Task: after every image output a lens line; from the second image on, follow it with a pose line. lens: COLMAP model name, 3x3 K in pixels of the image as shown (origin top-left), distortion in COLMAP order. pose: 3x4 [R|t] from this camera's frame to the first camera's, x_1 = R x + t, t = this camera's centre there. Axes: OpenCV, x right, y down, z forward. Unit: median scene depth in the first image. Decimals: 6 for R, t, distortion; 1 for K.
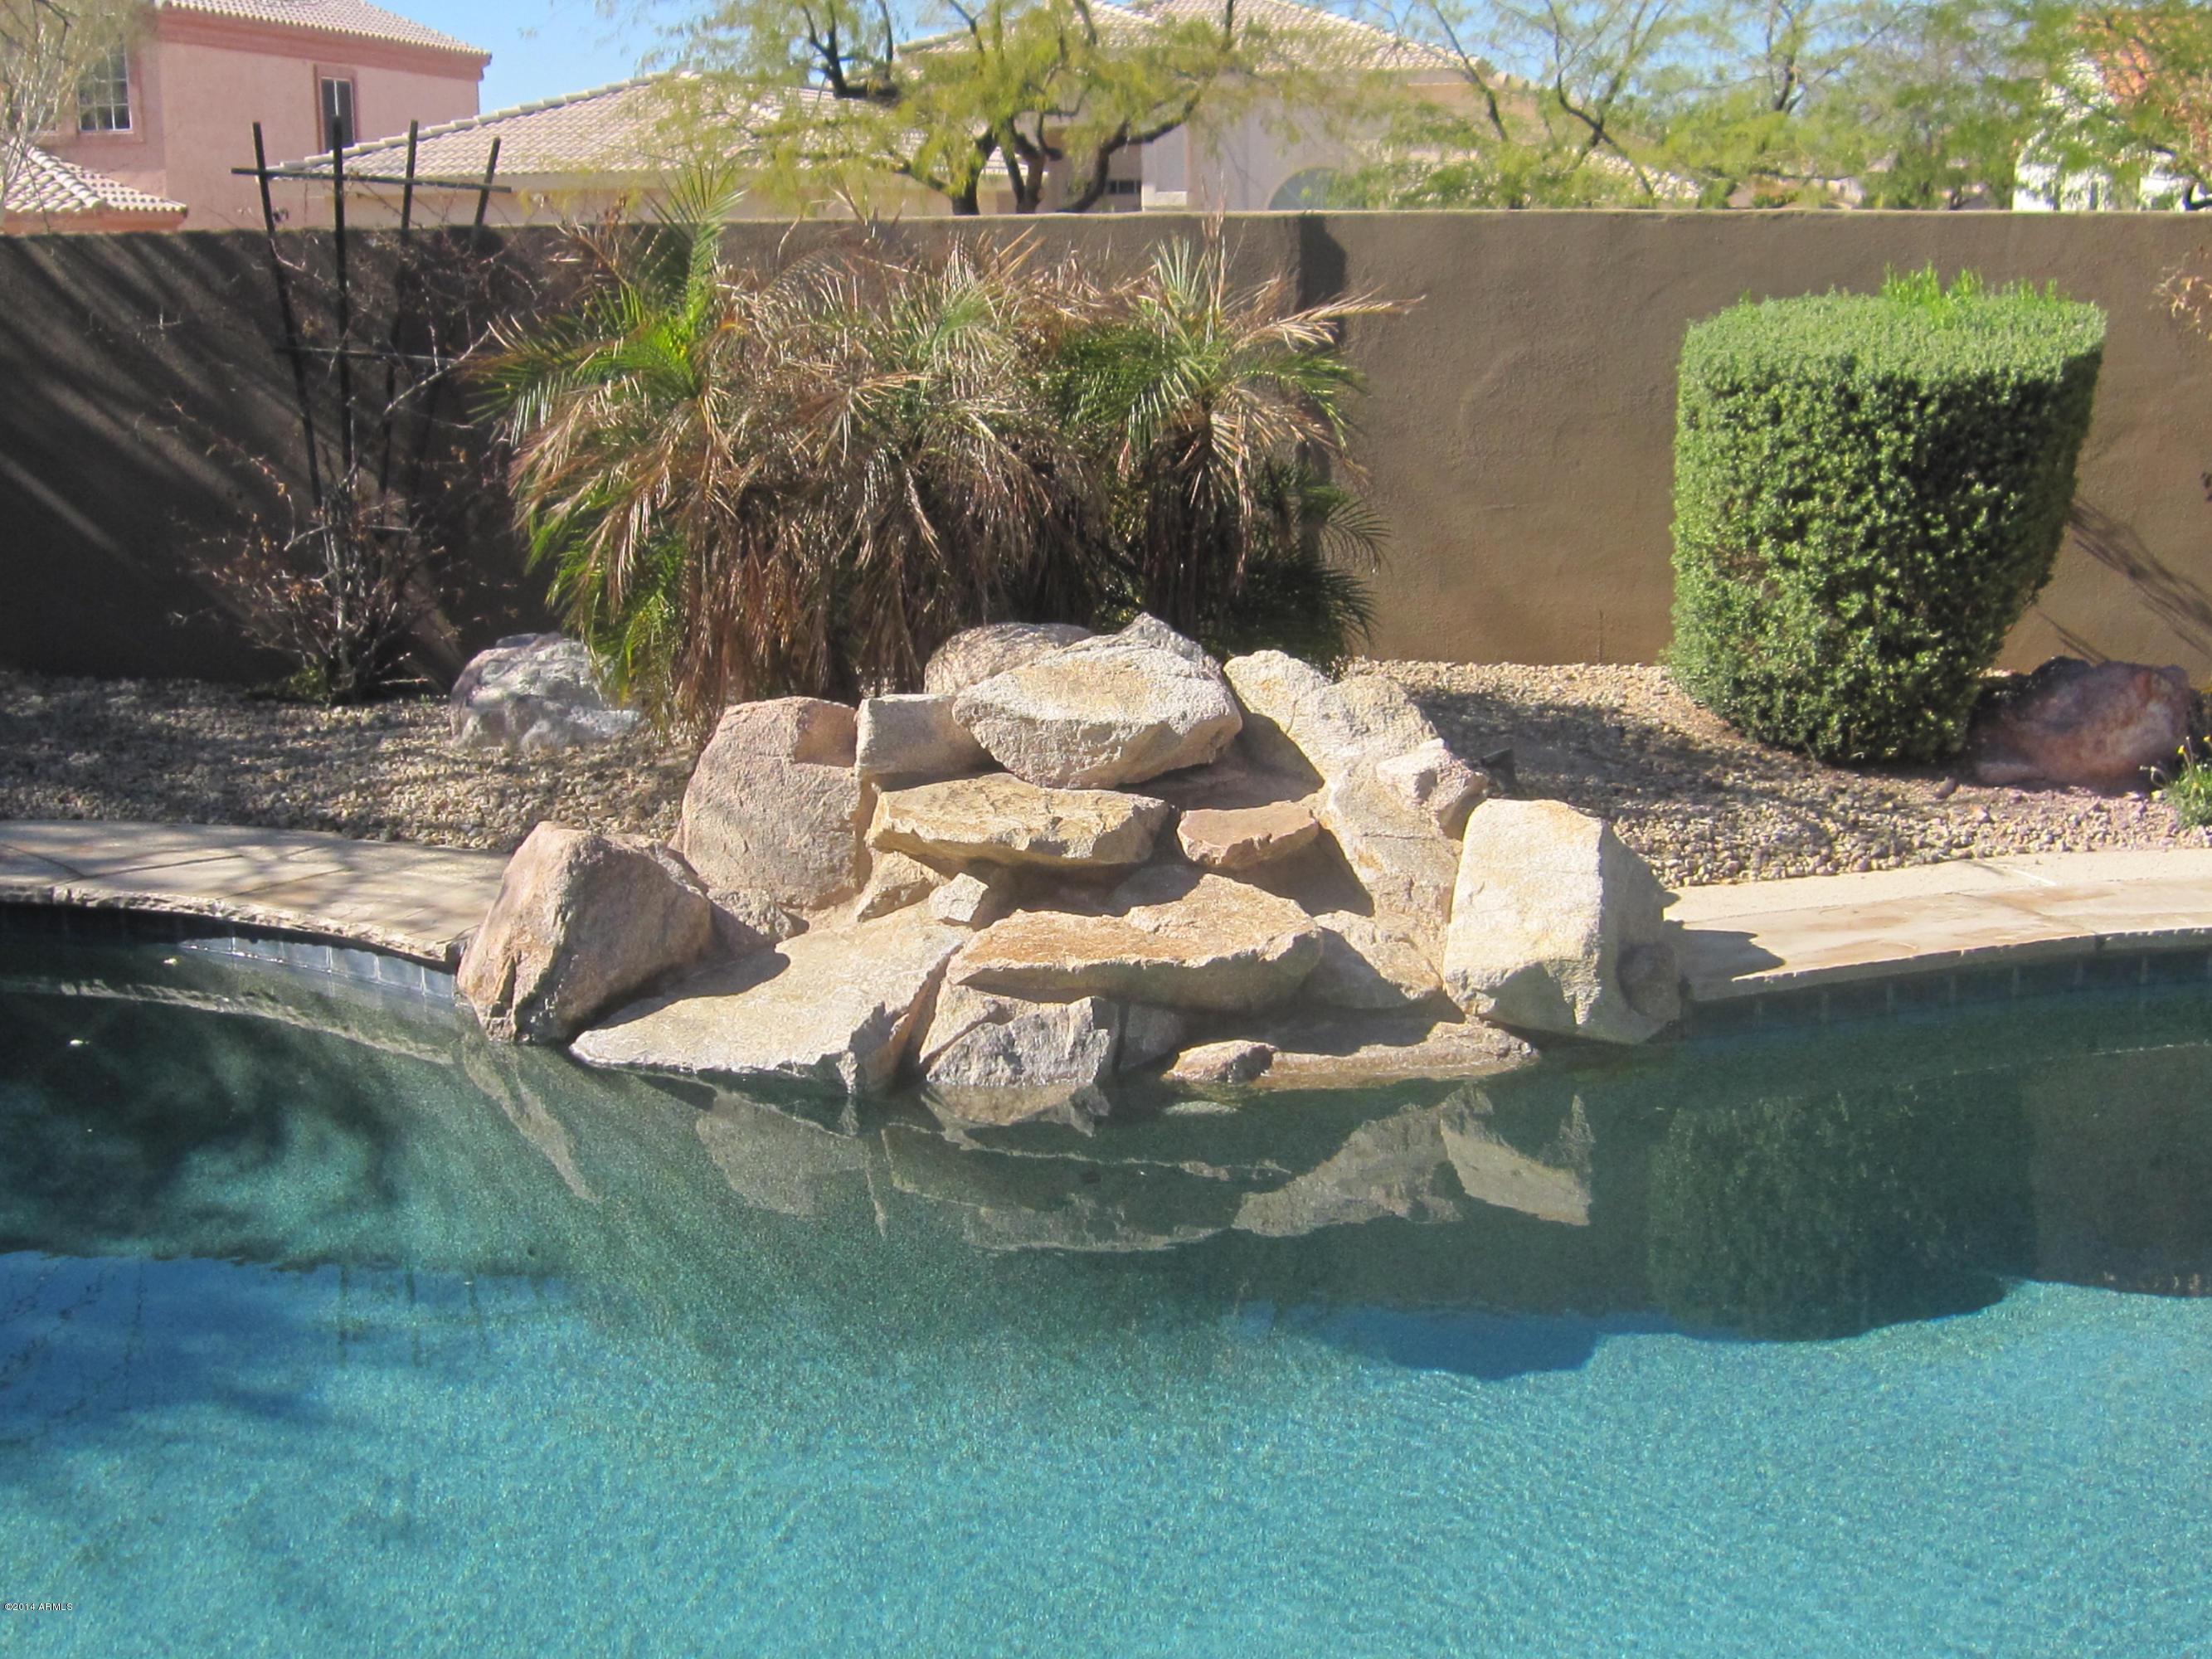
lens RADIAL K [[2809.7, 0, 1106.0], [0, 2809.7, 829.5], [0, 0, 1]] dist [-0.080804, 0.076940]
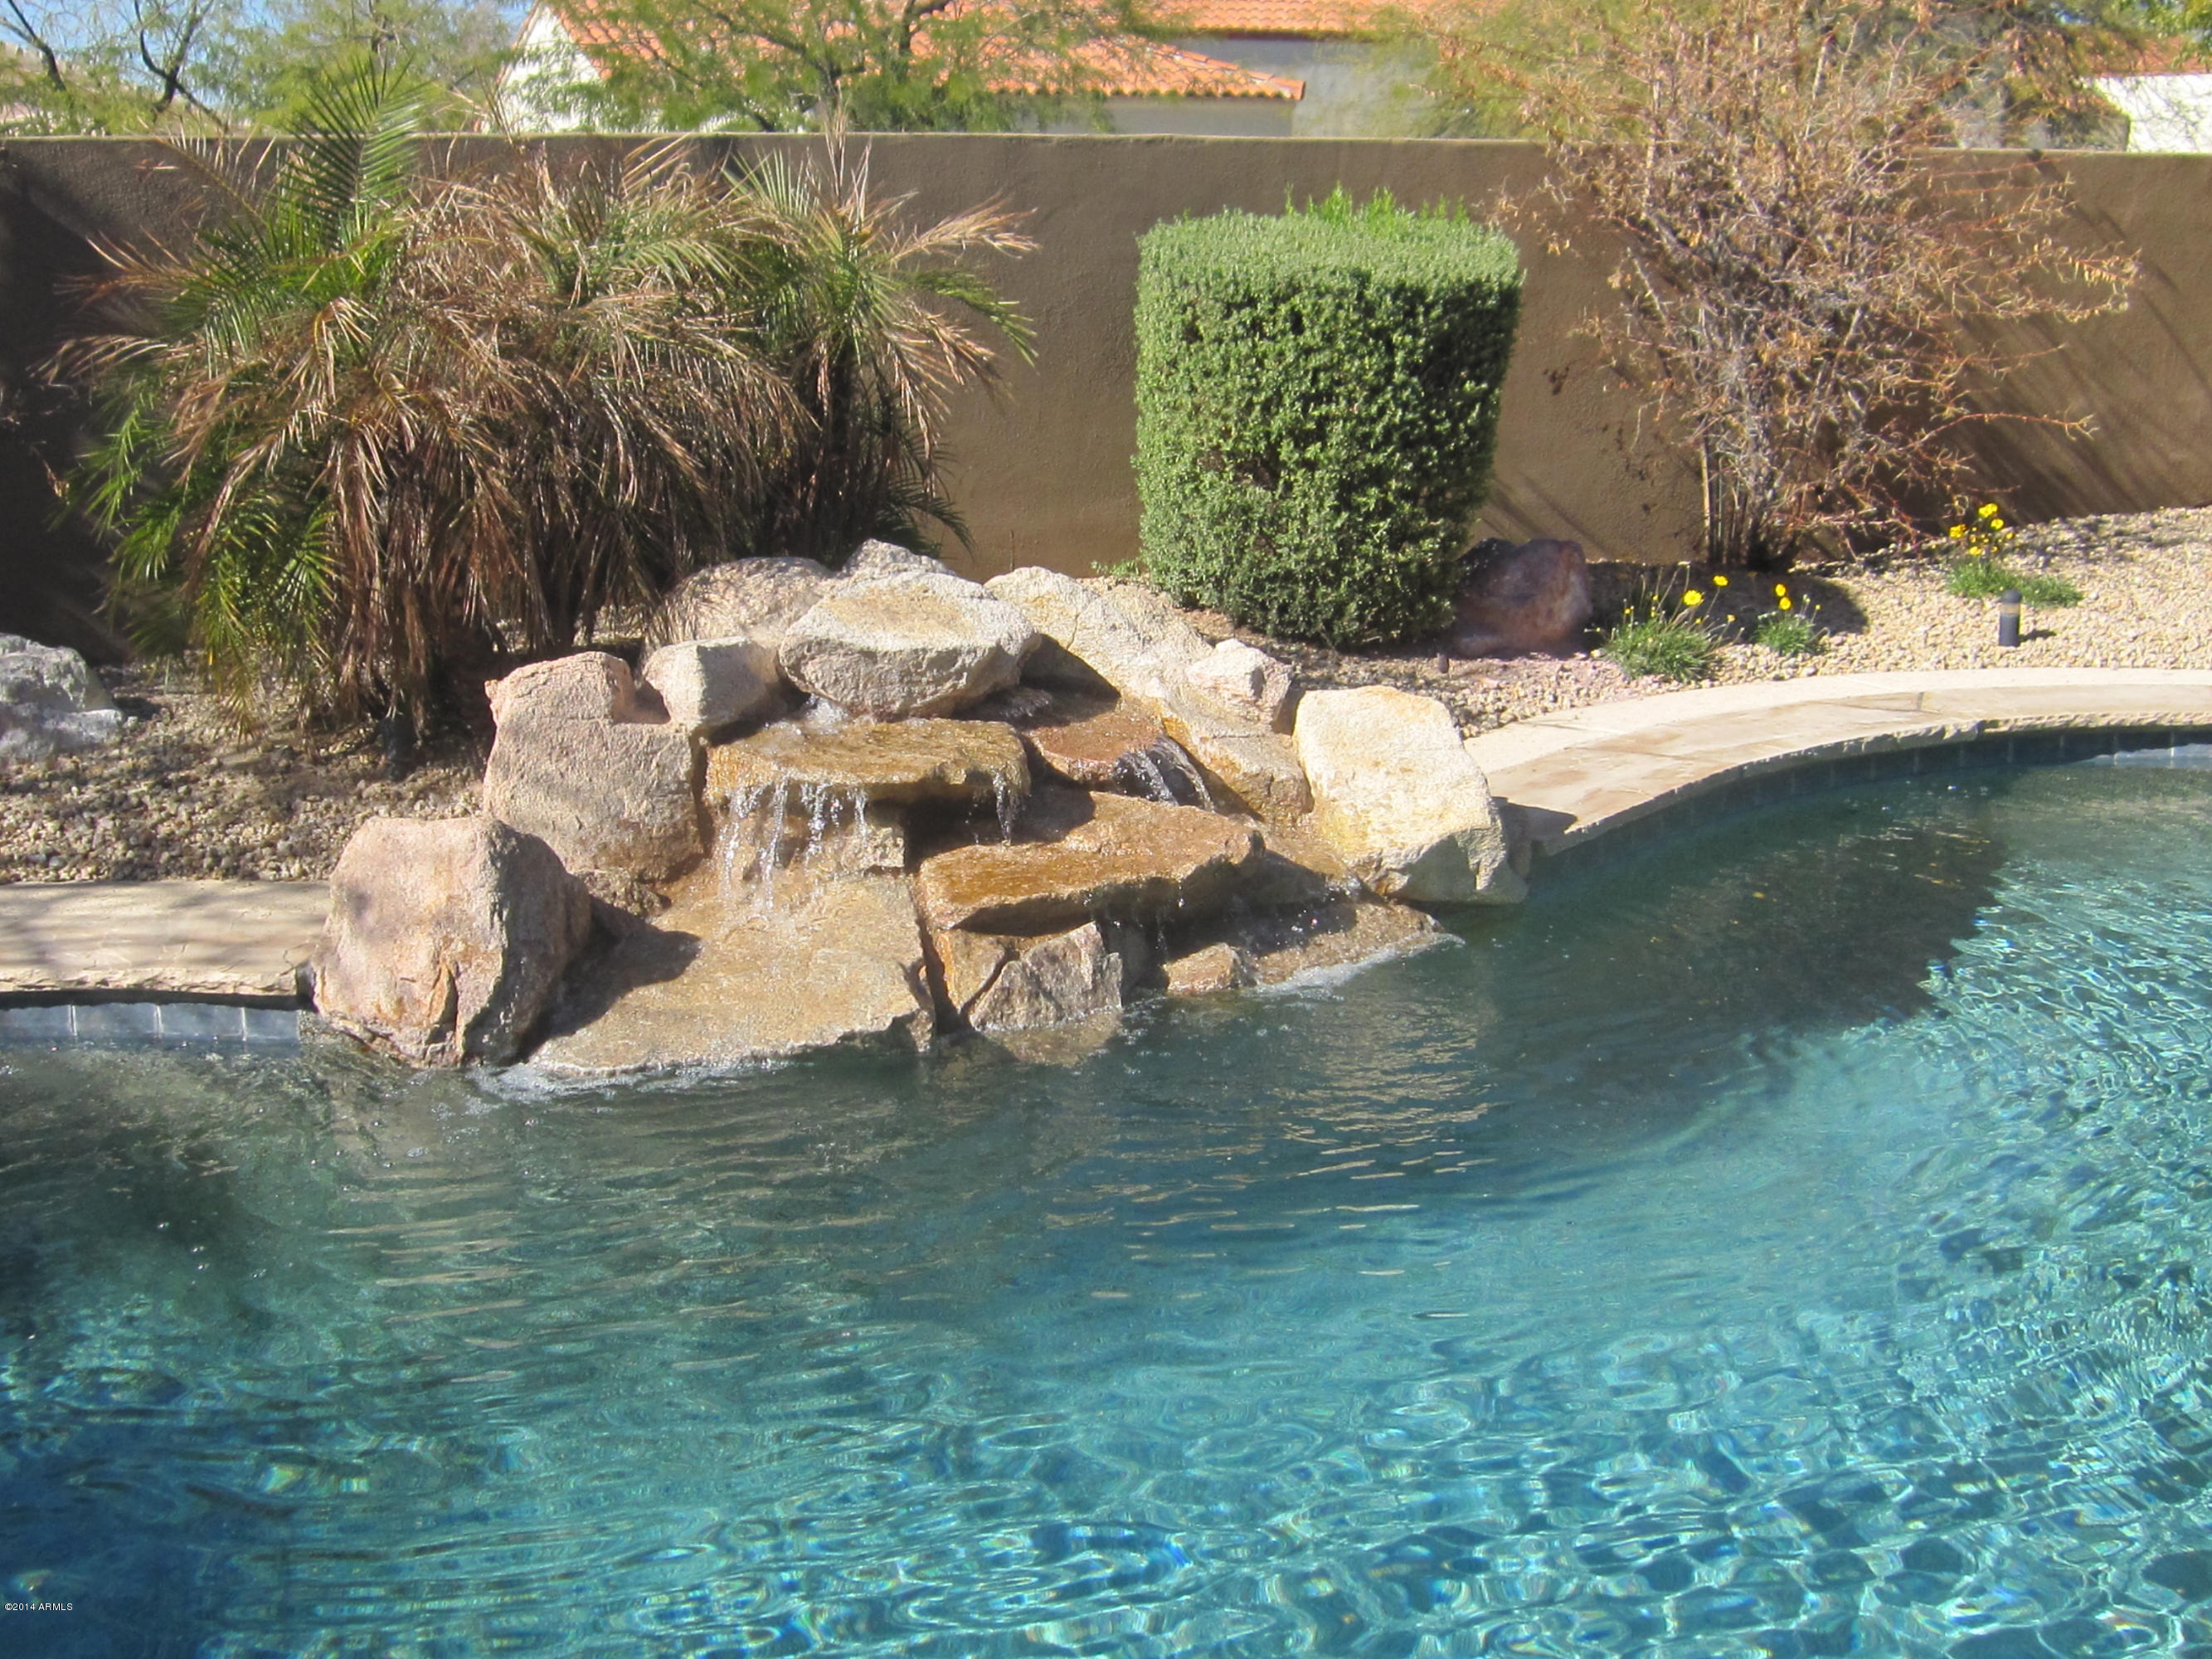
lens RADIAL K [[2809.7, 0, 1106.0], [0, 2809.7, 829.5], [0, 0, 1]] dist [-0.080804, 0.076940]
pose [[0.848293, -0.112119, 0.517521, -0.397764], [0.107479, 0.993440, 0.039050, -0.007448], [-0.518504, 0.022497, 0.854779, 0.137147]]
